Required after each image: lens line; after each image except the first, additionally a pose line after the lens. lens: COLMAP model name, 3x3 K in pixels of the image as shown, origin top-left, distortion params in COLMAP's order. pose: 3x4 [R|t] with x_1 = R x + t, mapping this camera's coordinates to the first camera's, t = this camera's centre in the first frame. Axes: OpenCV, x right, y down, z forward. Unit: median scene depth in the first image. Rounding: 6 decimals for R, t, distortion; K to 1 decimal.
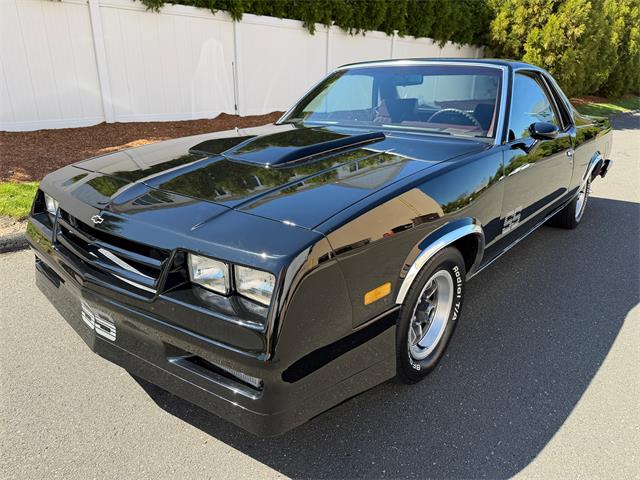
lens RADIAL K [[460.7, 0, 321.4], [0, 460.7, 238.6], [0, 0, 1]] dist [0.036872, -0.040818]
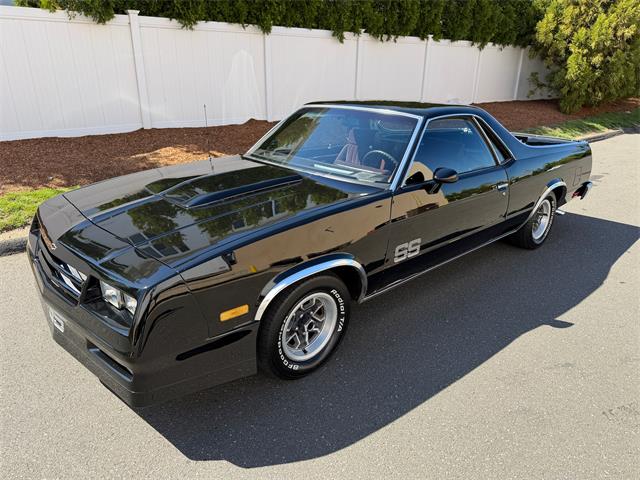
lens RADIAL K [[460.7, 0, 329.8], [0, 460.7, 236.8], [0, 0, 1]] dist [0.036872, -0.040818]
pose [[0.992871, 0.045517, -0.110157, 0.115859], [-0.043142, 0.998784, 0.023854, -0.032477], [0.111109, -0.018932, 0.993628, -0.071679]]
